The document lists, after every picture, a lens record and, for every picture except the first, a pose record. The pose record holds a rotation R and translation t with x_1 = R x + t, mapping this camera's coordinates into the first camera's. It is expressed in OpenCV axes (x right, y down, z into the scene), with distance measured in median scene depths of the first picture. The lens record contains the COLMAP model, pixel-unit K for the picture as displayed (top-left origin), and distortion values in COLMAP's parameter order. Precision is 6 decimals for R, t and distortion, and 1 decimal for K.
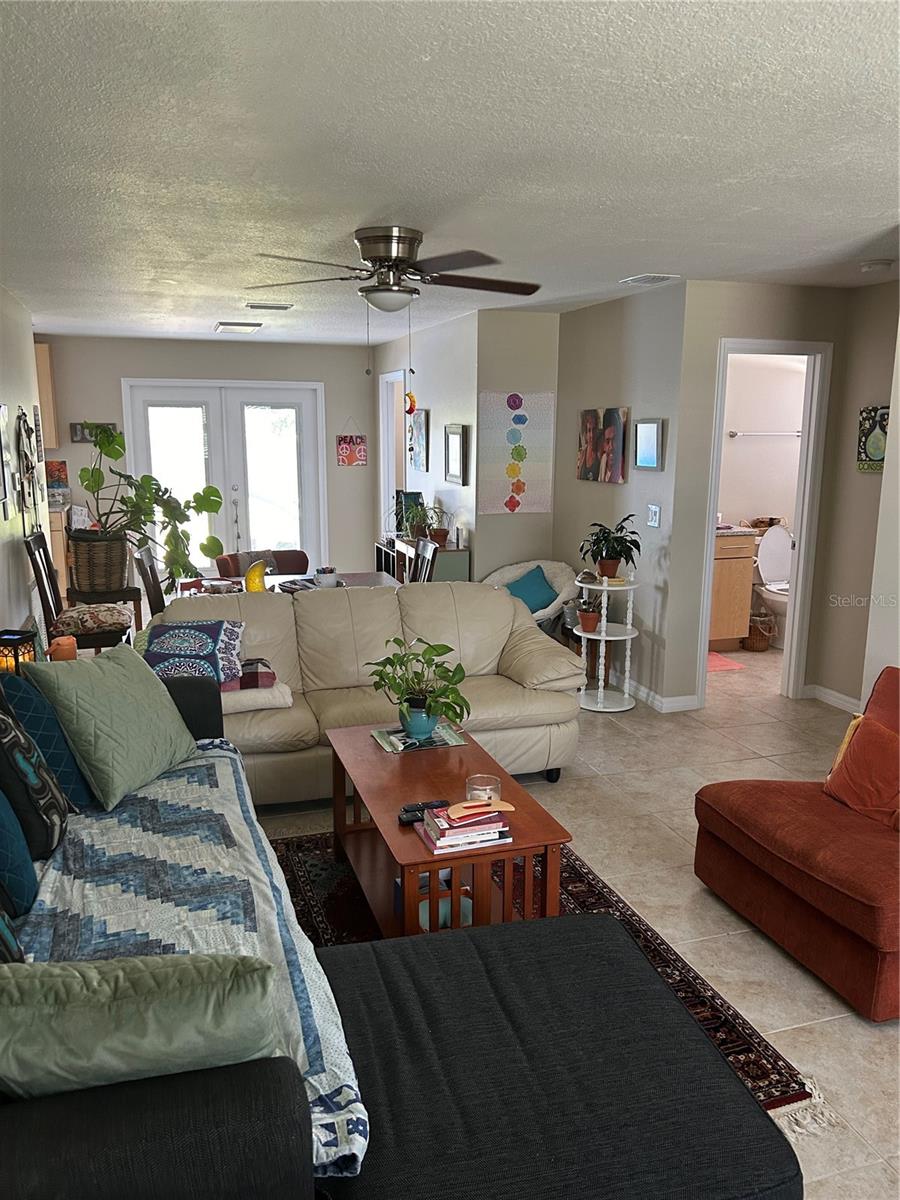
lens RADIAL K [[902.8, 0, 450.5], [0, 902.8, 600.7], [0, 0, 1]] dist [0.004806, 0.000830]
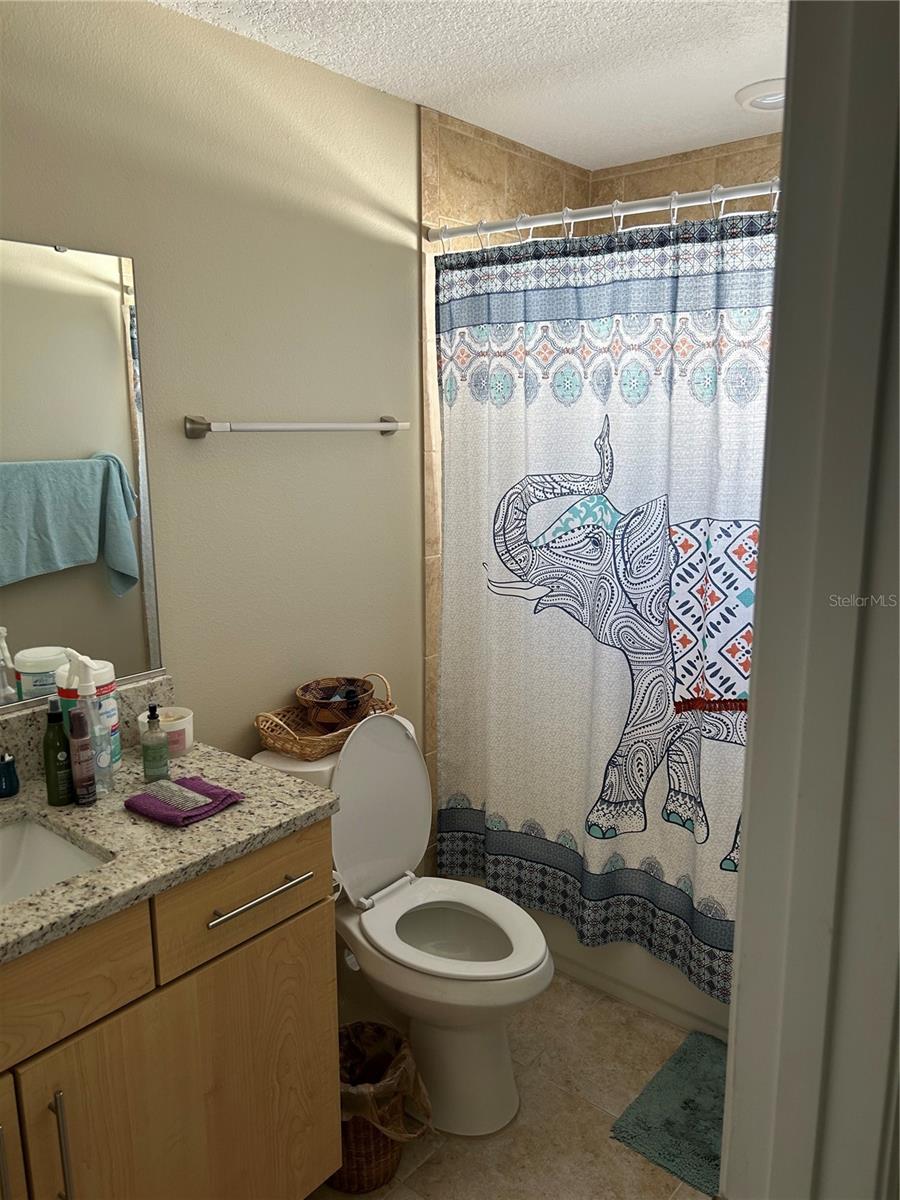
lens RADIAL K [[902.8, 0, 450.3], [0, 902.8, 598.8], [0, 0, 1]] dist [0.004806, 0.000830]
pose [[0.842314, -0.105527, 0.528556, 0.228419], [0.104346, 0.994021, 0.032170, -0.134342], [-0.528790, 0.028055, 0.848289, 0.736617]]
